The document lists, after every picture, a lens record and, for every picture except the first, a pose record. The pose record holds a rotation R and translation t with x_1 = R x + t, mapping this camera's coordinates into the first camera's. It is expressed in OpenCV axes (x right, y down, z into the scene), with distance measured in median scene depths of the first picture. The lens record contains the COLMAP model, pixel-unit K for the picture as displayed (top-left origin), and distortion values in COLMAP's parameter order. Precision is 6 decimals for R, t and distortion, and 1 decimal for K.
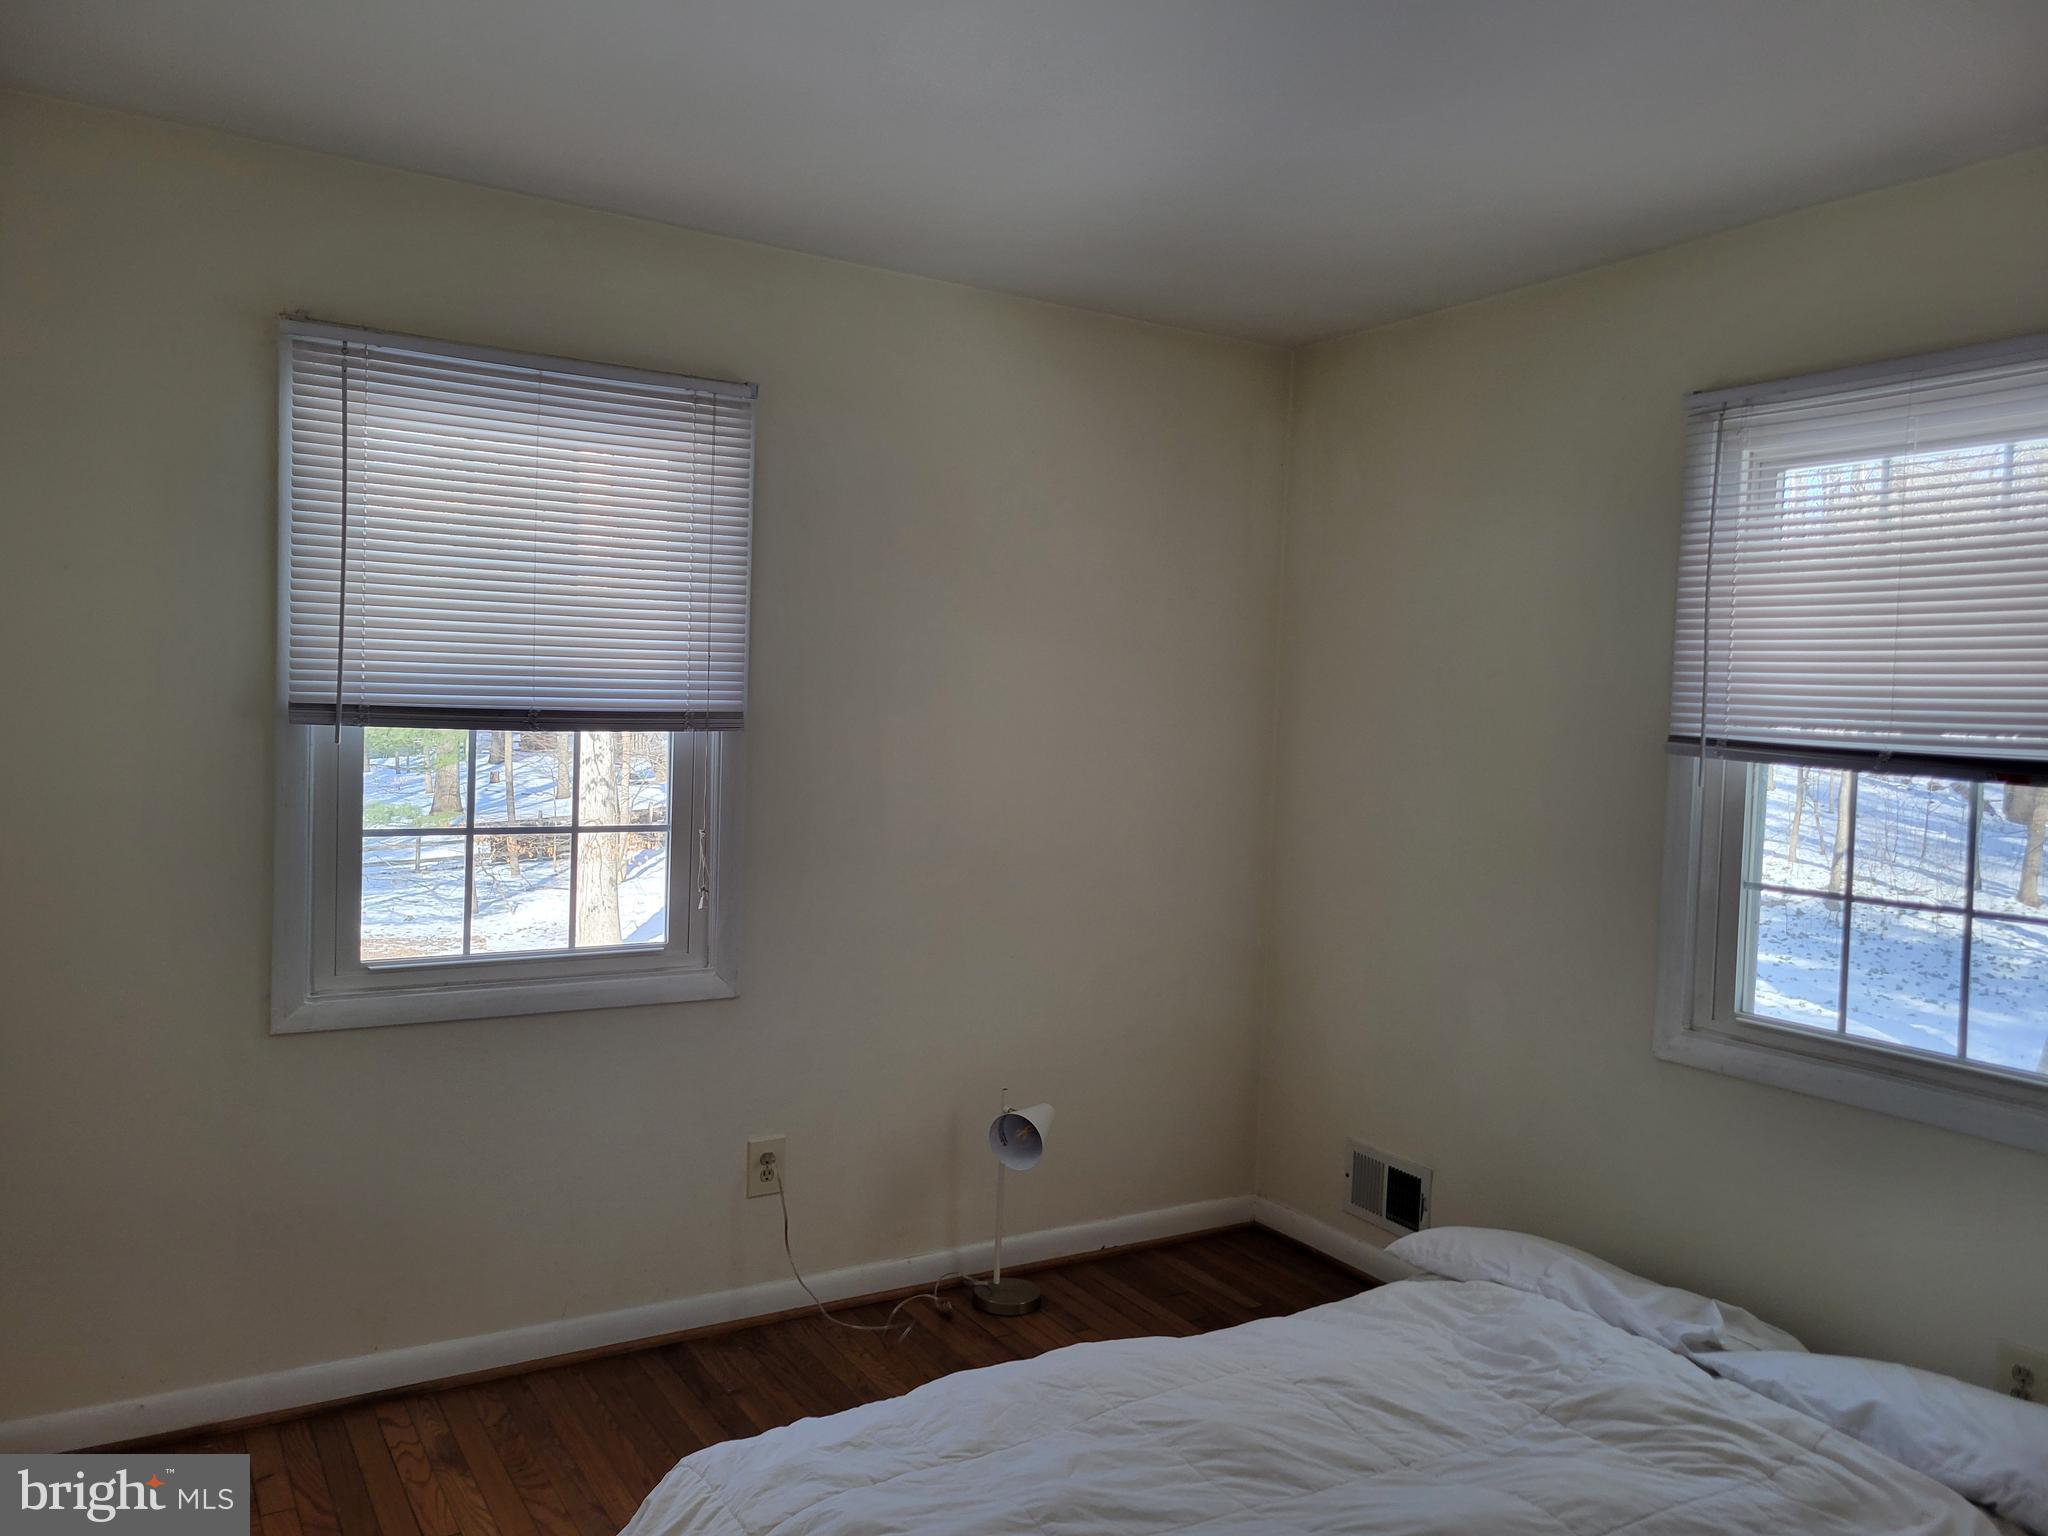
lens RADIAL K [[1533.8, 0, 1032.0], [0, 1533.8, 788.1], [0, 0, 1]] dist [0.053636, -0.033463]
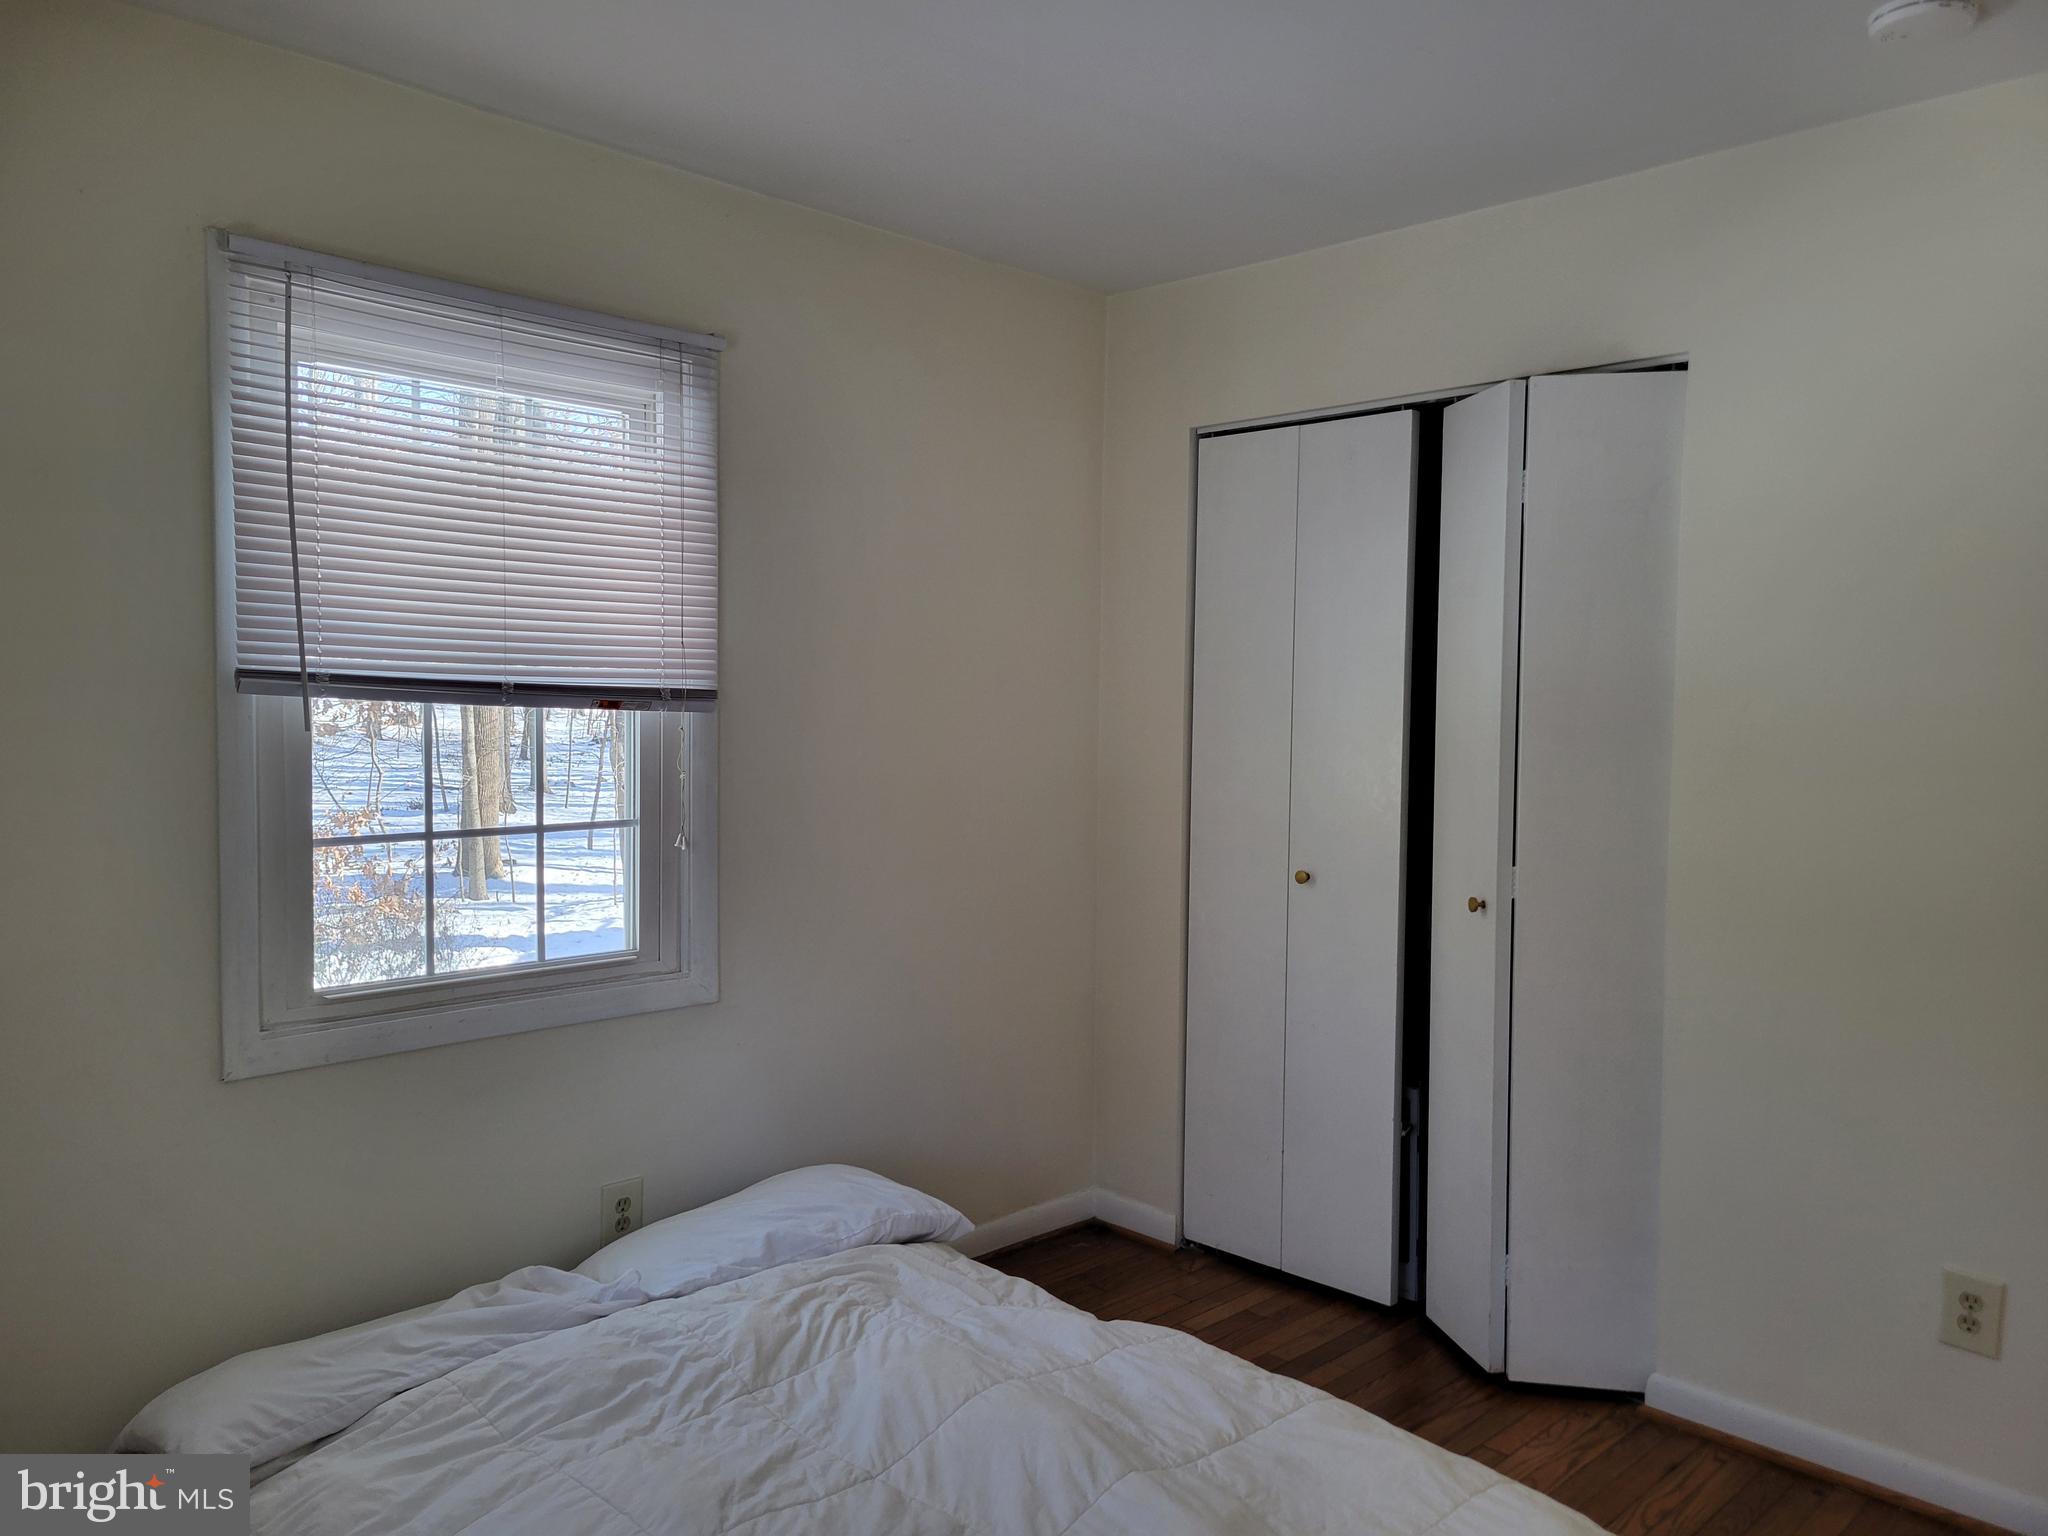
lens RADIAL K [[1533.8, 0, 1032.0], [0, 1533.8, 788.1], [0, 0, 1]] dist [0.053636, -0.033463]
pose [[-0.249027, -0.096471, 0.963680, -0.517300], [0.030934, 0.993727, 0.107472, -0.053157], [-0.968002, 0.056574, -0.244480, 0.917774]]
